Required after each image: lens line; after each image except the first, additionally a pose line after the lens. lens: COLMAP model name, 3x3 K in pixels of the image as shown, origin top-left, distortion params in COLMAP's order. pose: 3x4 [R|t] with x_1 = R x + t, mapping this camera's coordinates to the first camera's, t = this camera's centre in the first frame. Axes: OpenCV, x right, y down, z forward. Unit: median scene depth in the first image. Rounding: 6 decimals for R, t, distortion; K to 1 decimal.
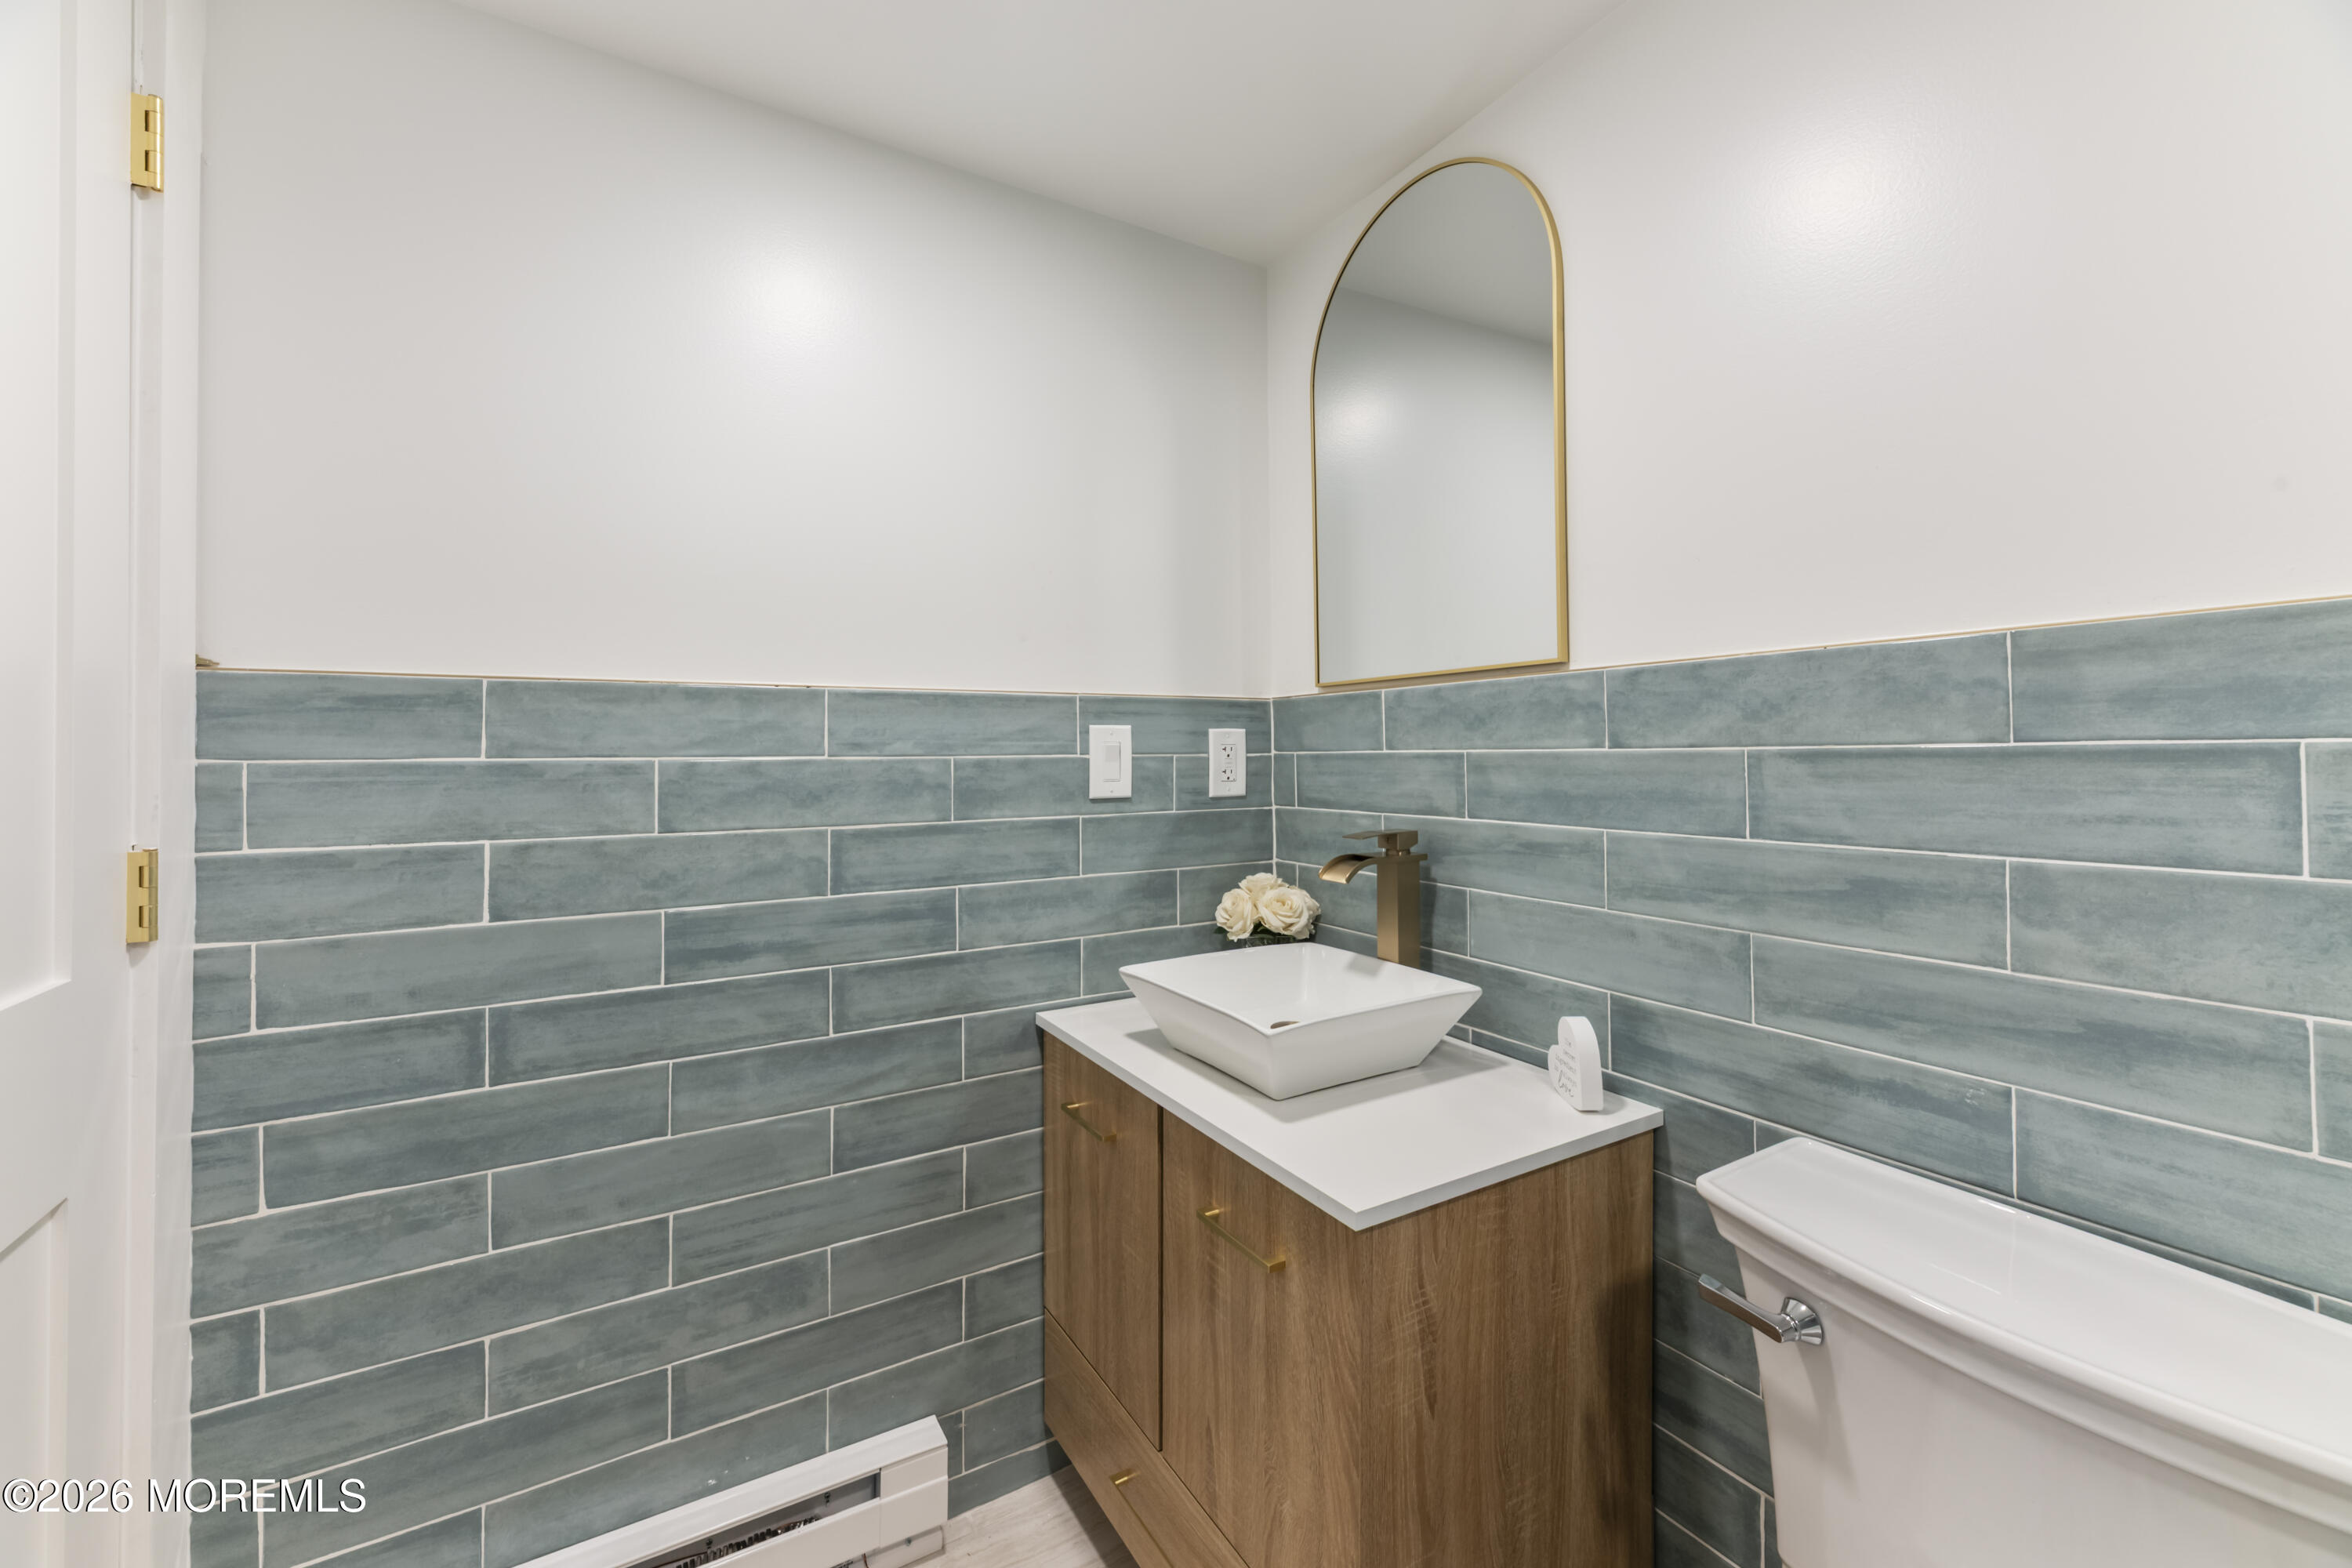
lens RADIAL K [[951.8, 0, 1166.4], [0, 951.8, 745.8], [0, 0, 1]] dist [0.006459, -0.003151]
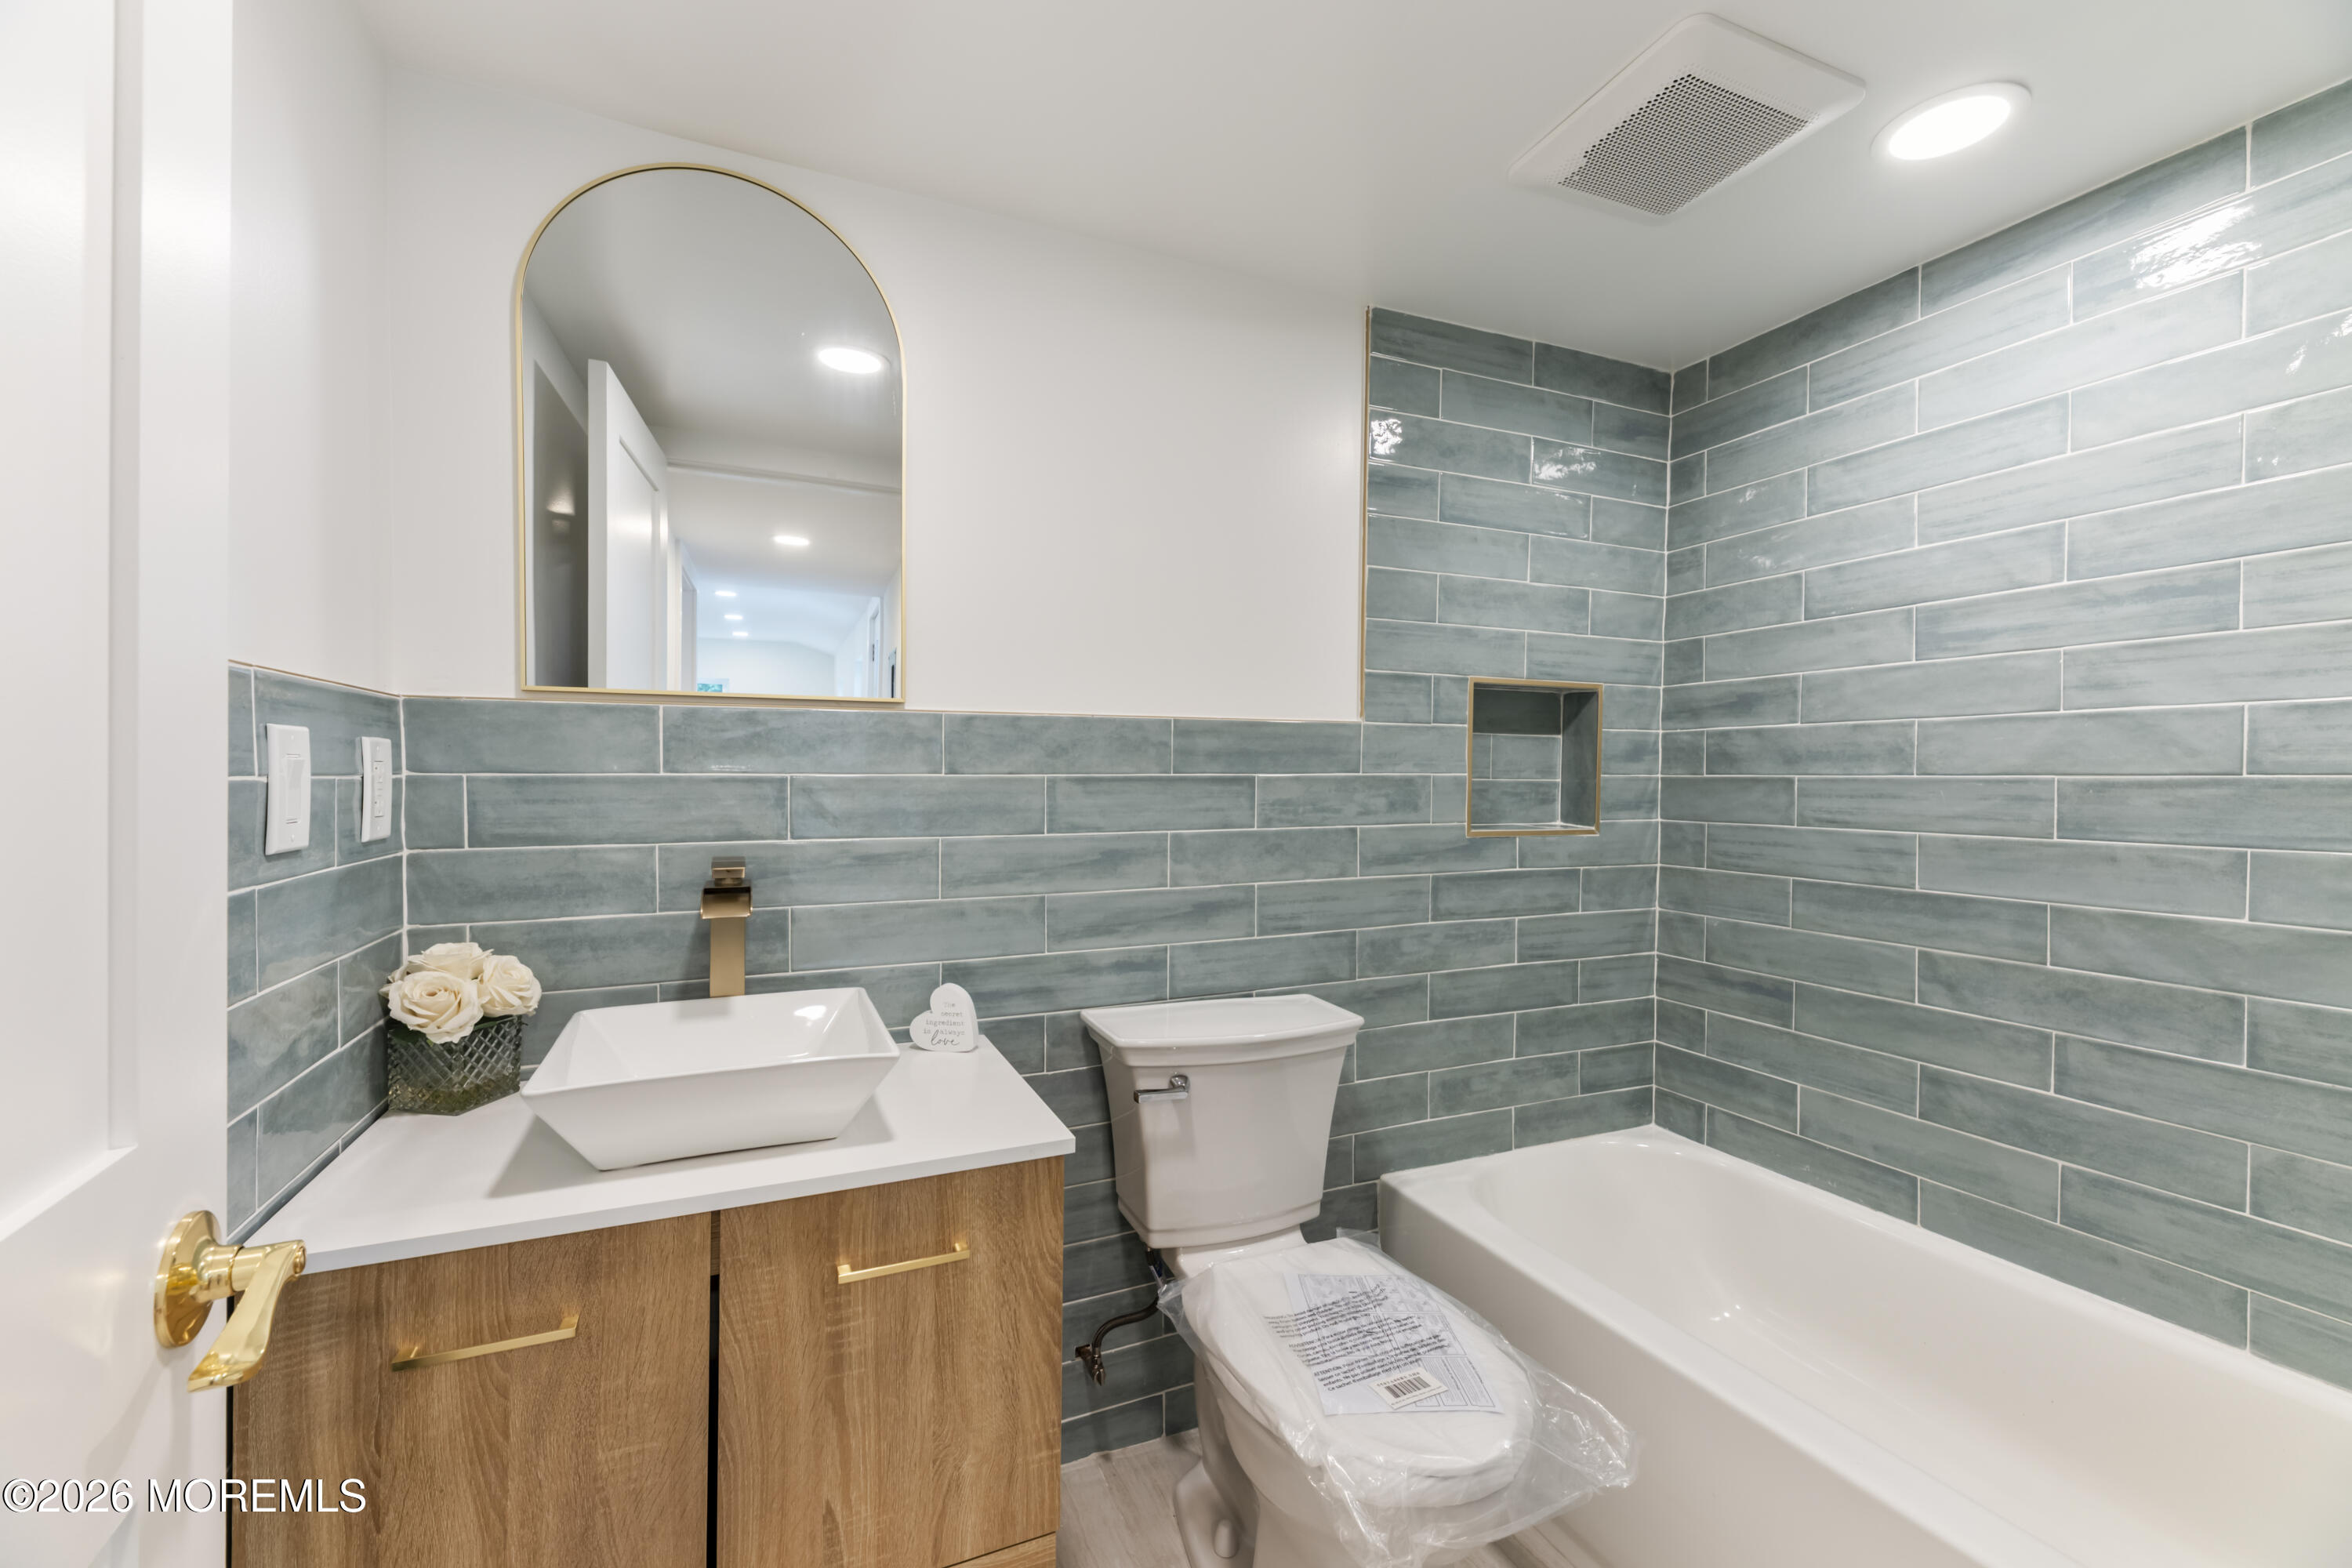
lens RADIAL K [[951.8, 0, 1185.7], [0, 951.8, 781.4], [0, 0, 1]] dist [0.006459, -0.003151]
pose [[0.104412, -0.000551, 0.994534, -0.834136], [-0.012921, 0.999915, 0.001911, 0.006067], [-0.994450, -0.013049, 0.104396, 0.572407]]
